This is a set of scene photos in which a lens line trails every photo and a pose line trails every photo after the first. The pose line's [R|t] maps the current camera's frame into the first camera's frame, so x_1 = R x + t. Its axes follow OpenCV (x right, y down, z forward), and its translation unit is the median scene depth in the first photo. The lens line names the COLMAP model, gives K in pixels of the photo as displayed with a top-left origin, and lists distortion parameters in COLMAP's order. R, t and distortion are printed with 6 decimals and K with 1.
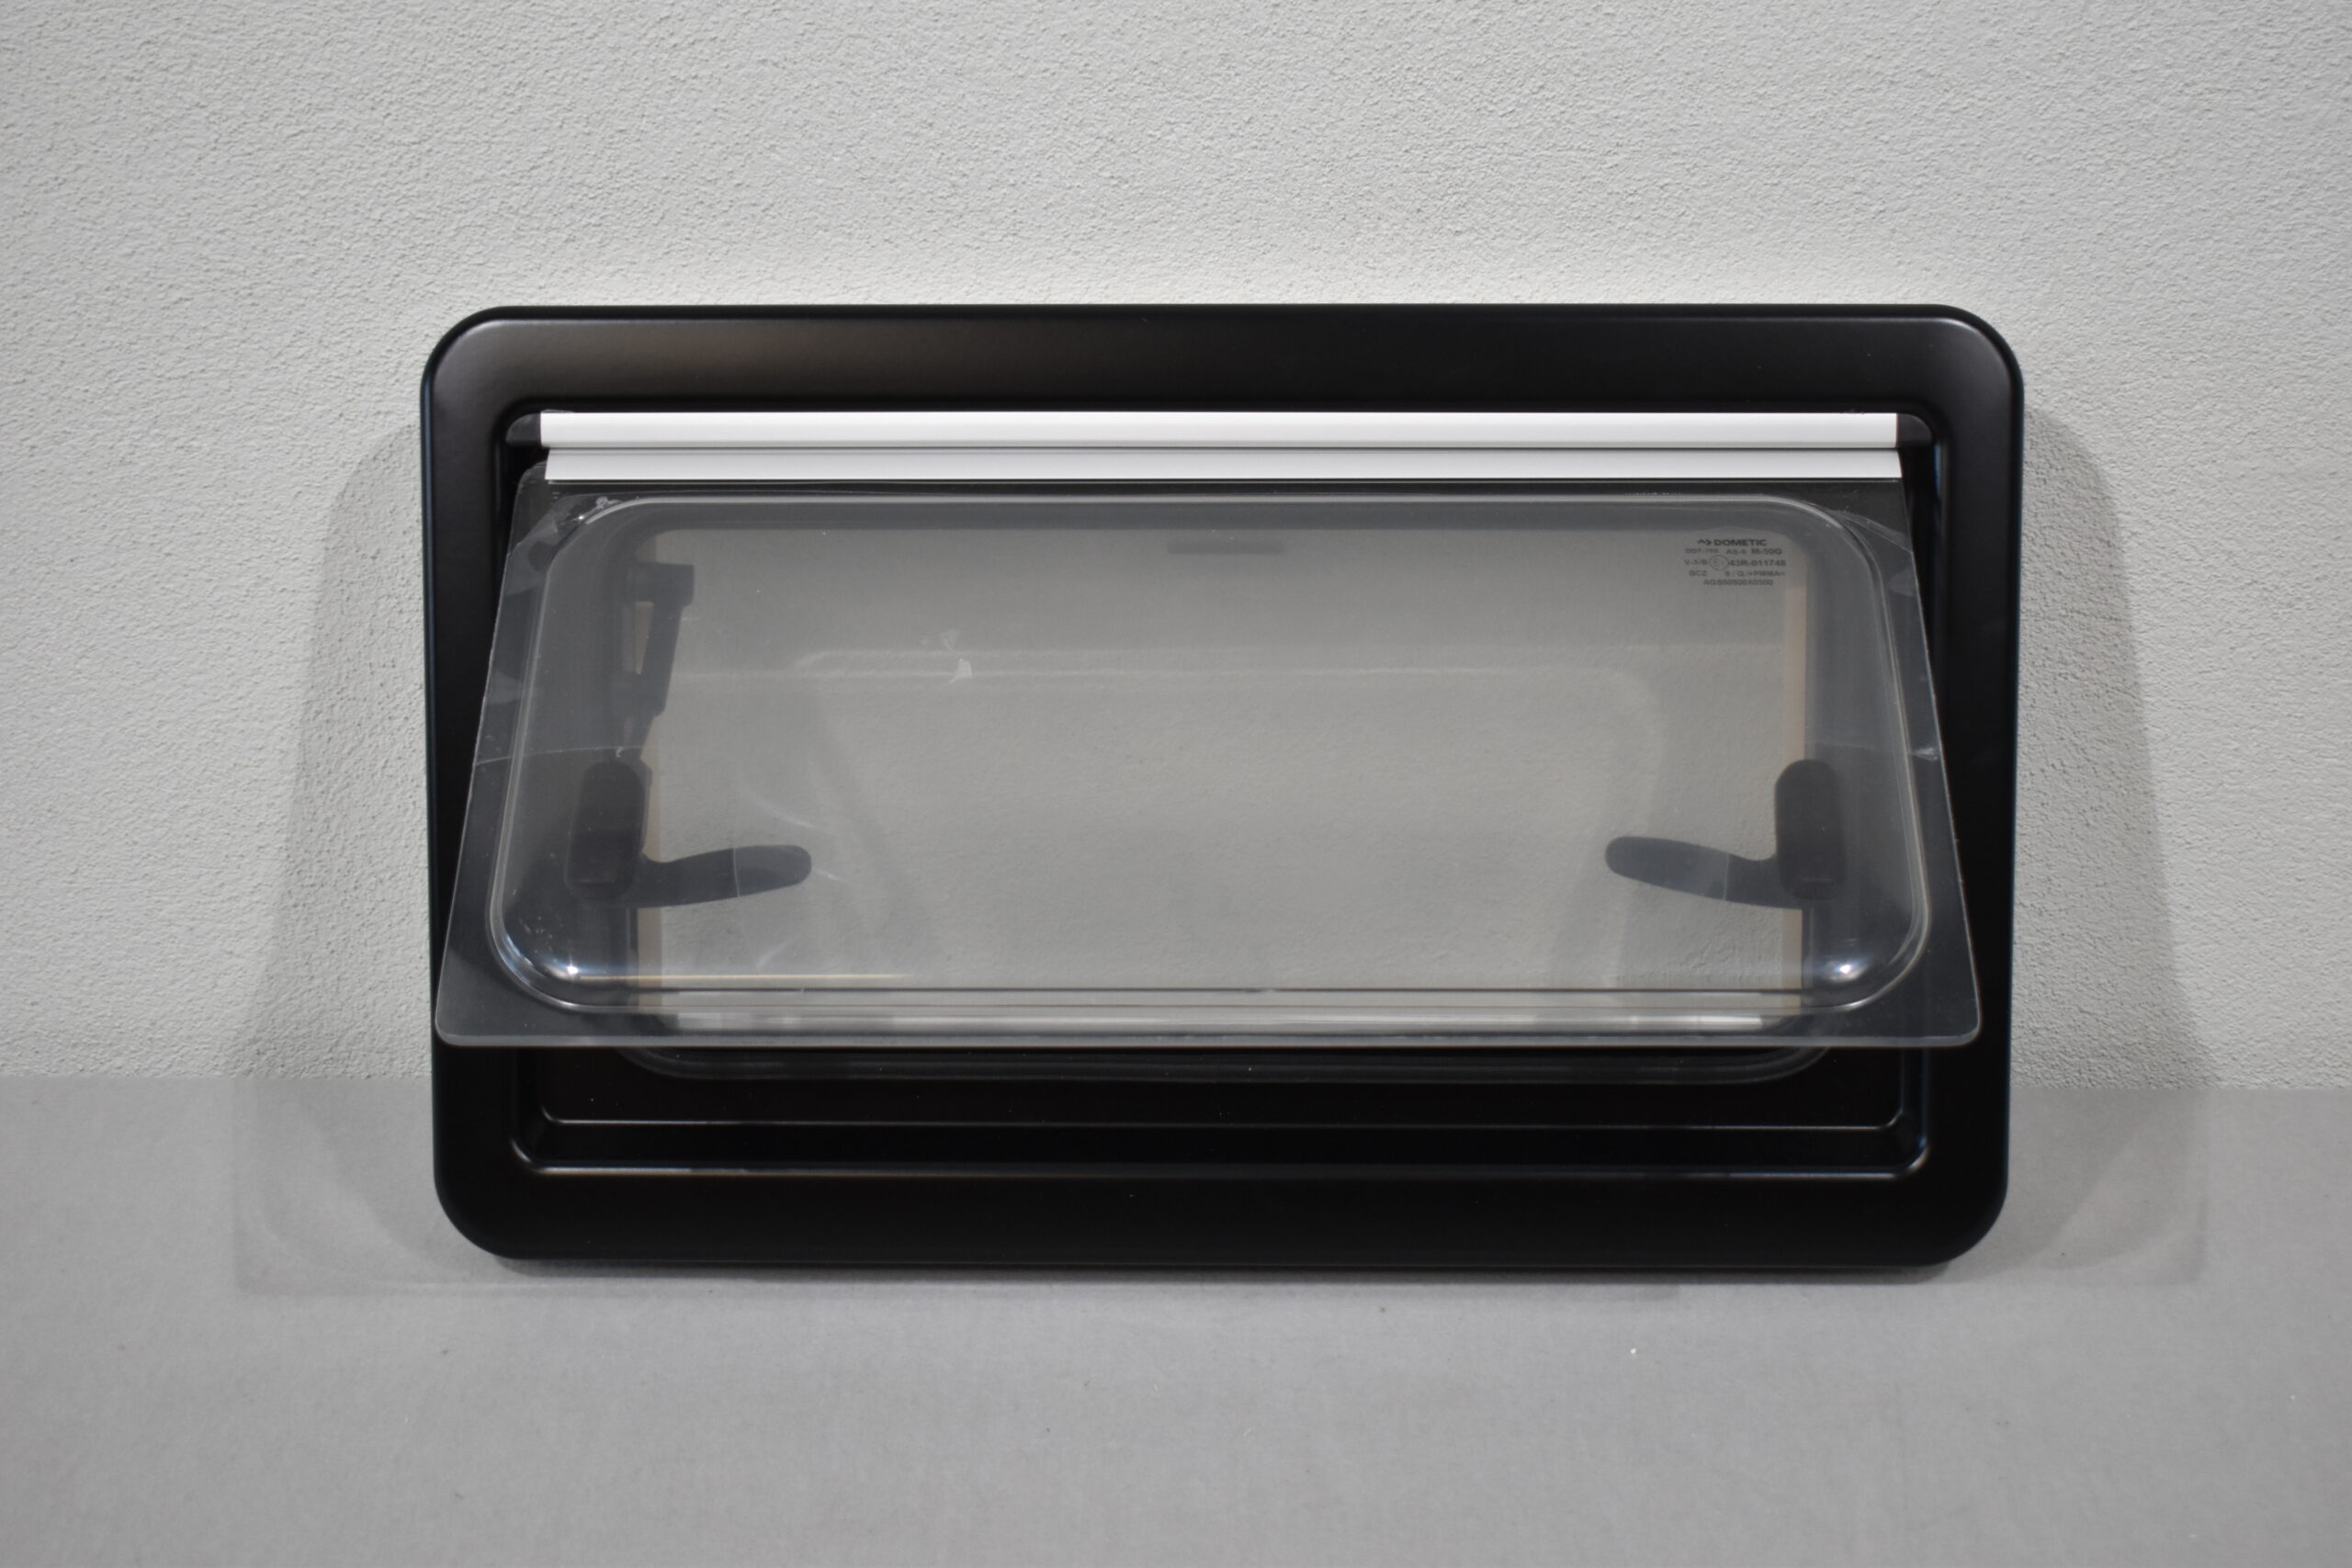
lens RADIAL K [[3654.7, 0, 1176.0], [0, 3654.7, 784.0], [0, 0, 1]] dist [-0.021813, 0.008265]
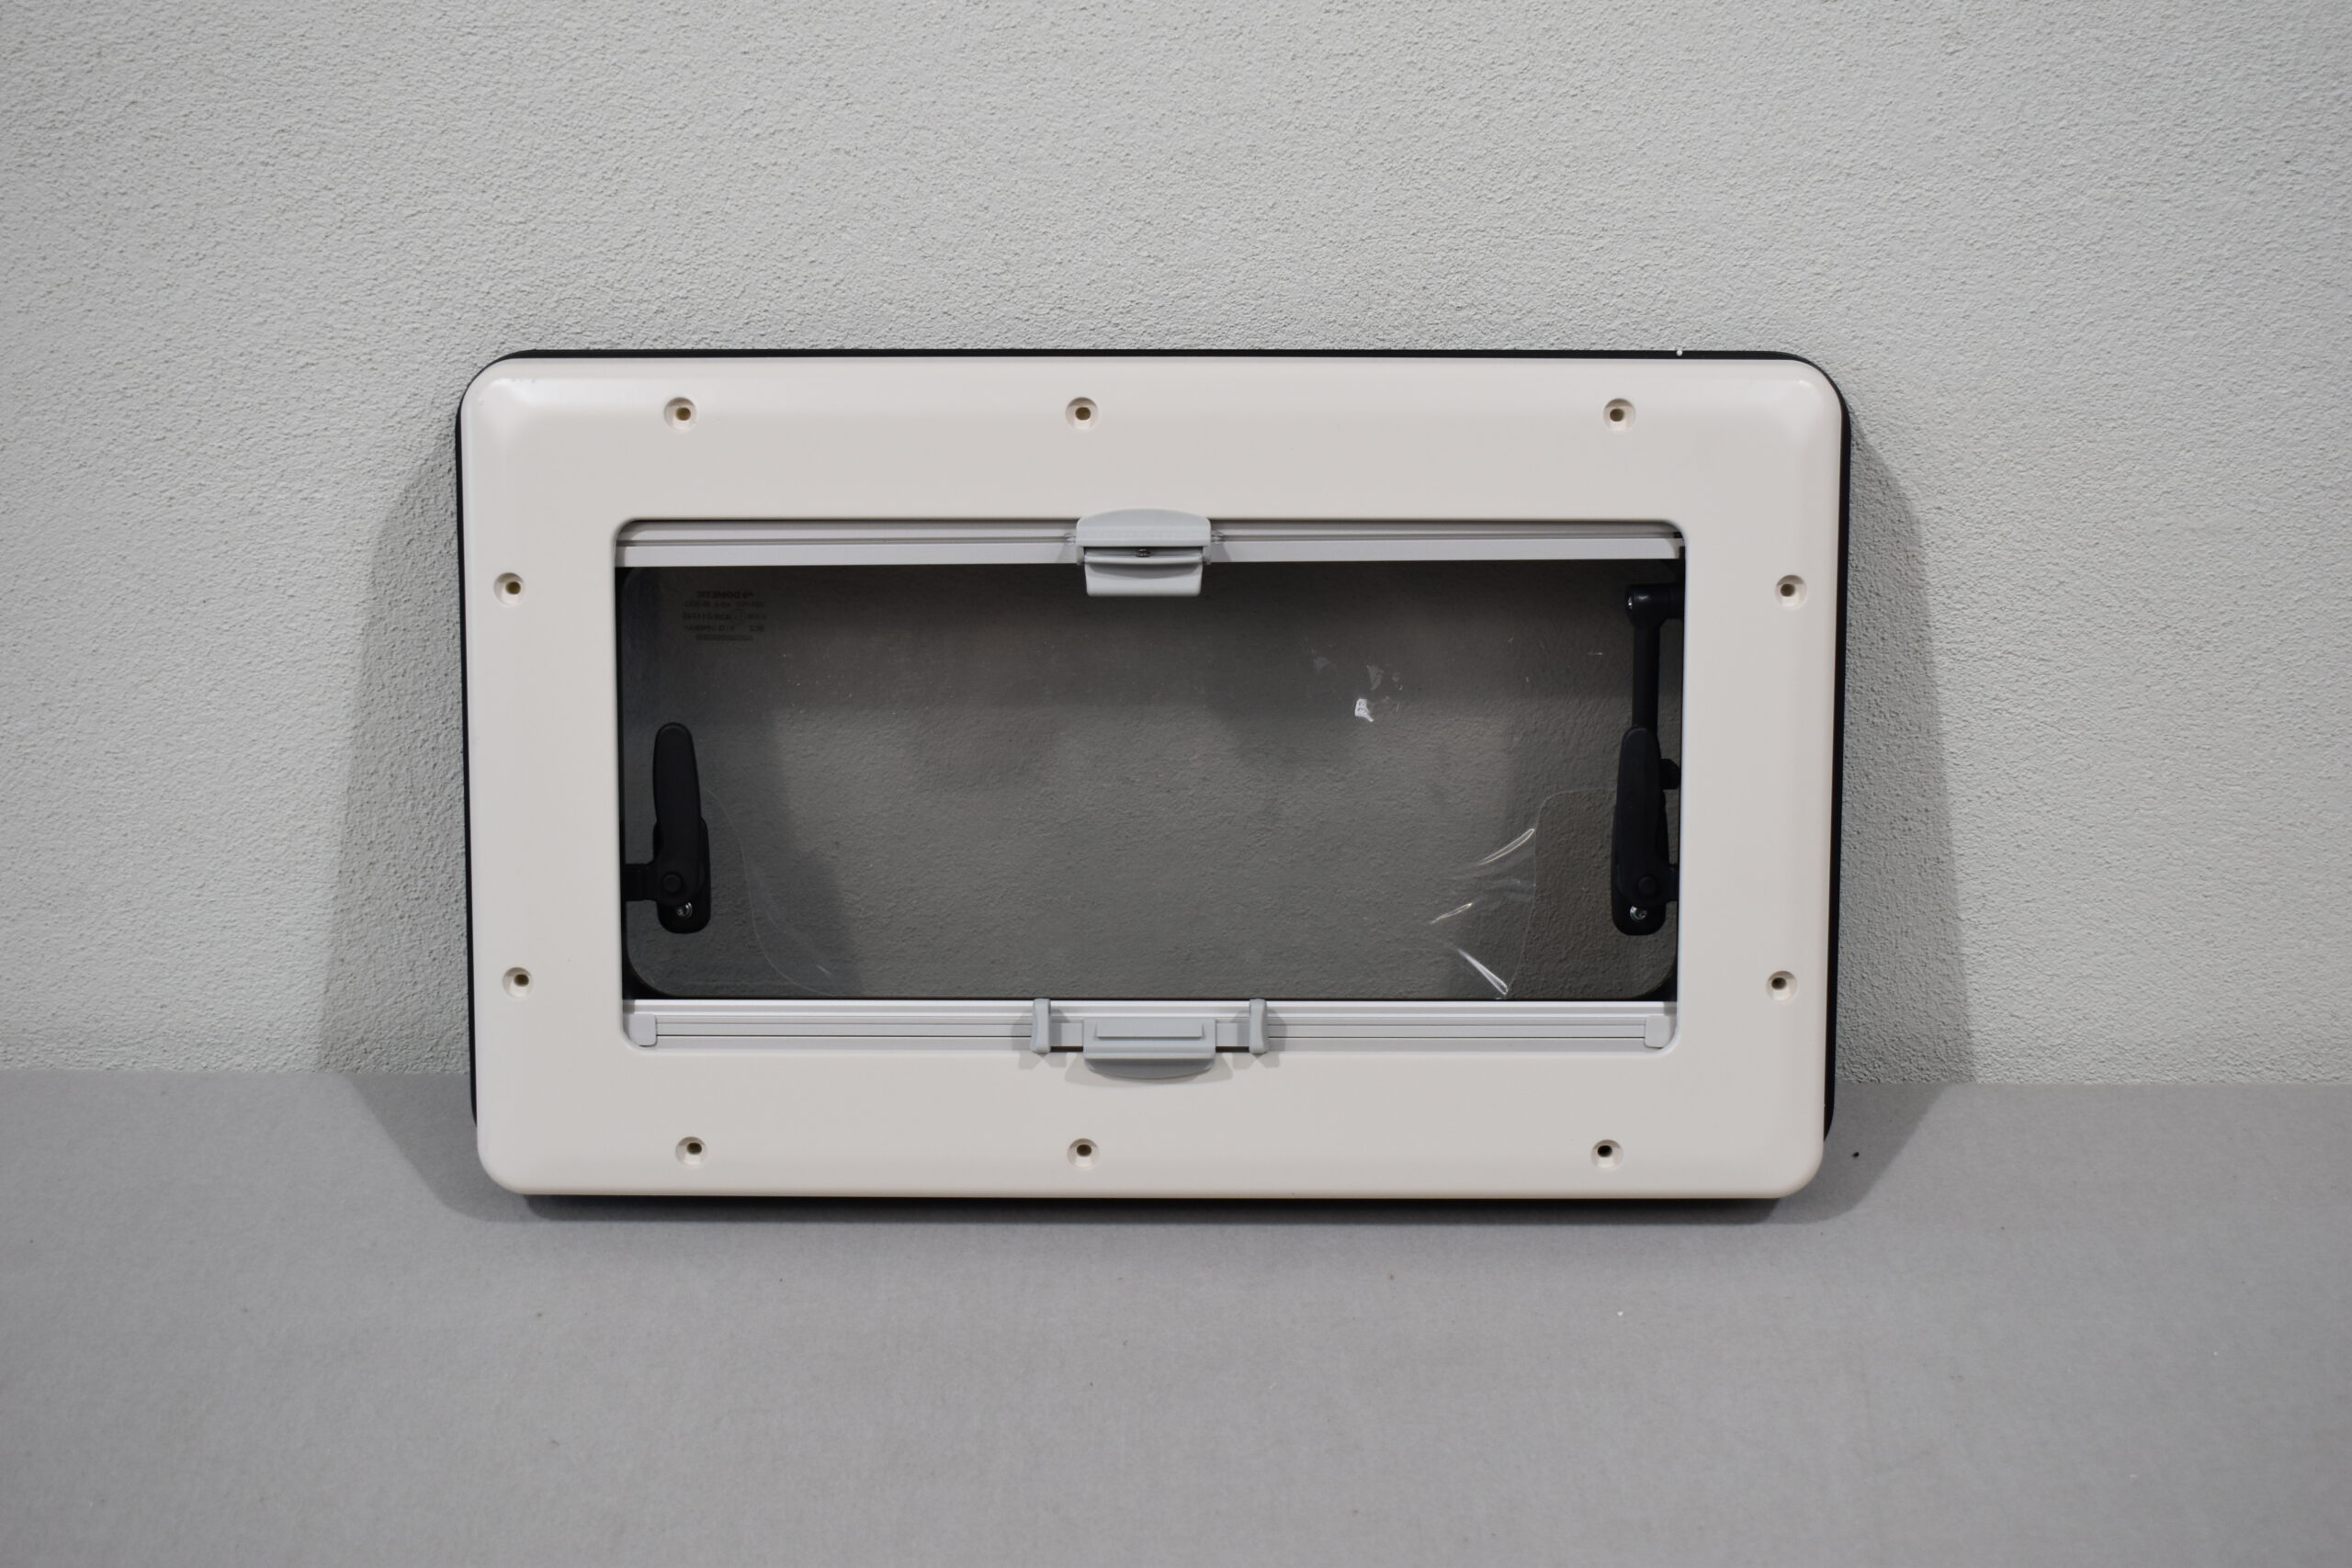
lens RADIAL K [[3215.5, 0, 1183.3], [0, 3215.5, 787.2], [0, 0, 1]] dist [-0.039302, -0.015605]
pose [[0.999870, 0.002821, 0.015861, -0.022154], [-0.002363, 0.999581, -0.028836, 0.023651], [-0.015935, 0.028795, 0.999458, 0.027028]]
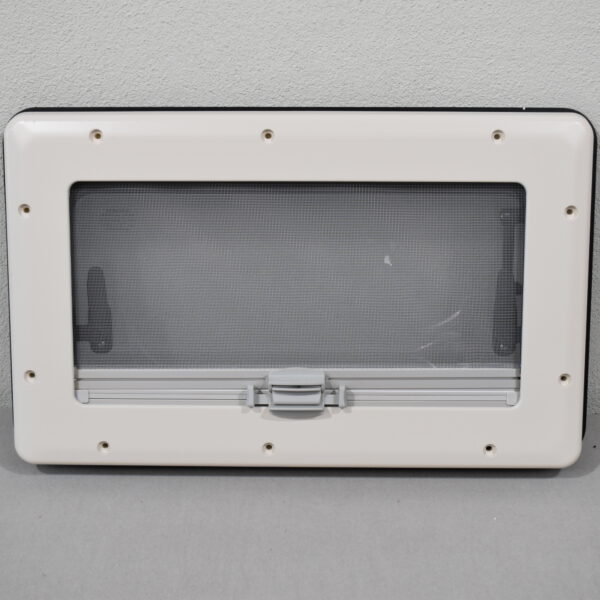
lens RADIAL K [[1238.3, 0, 300.0], [0, 1238.3, 300.0], [0, 0, 1]] dist [-0.022995, -0.100851]
pose [[0.999991, 0.004167, -0.001139, -0.013634], [-0.004145, 0.999817, 0.018651, -0.016815], [0.001216, -0.018646, 0.999825, 0.116027]]
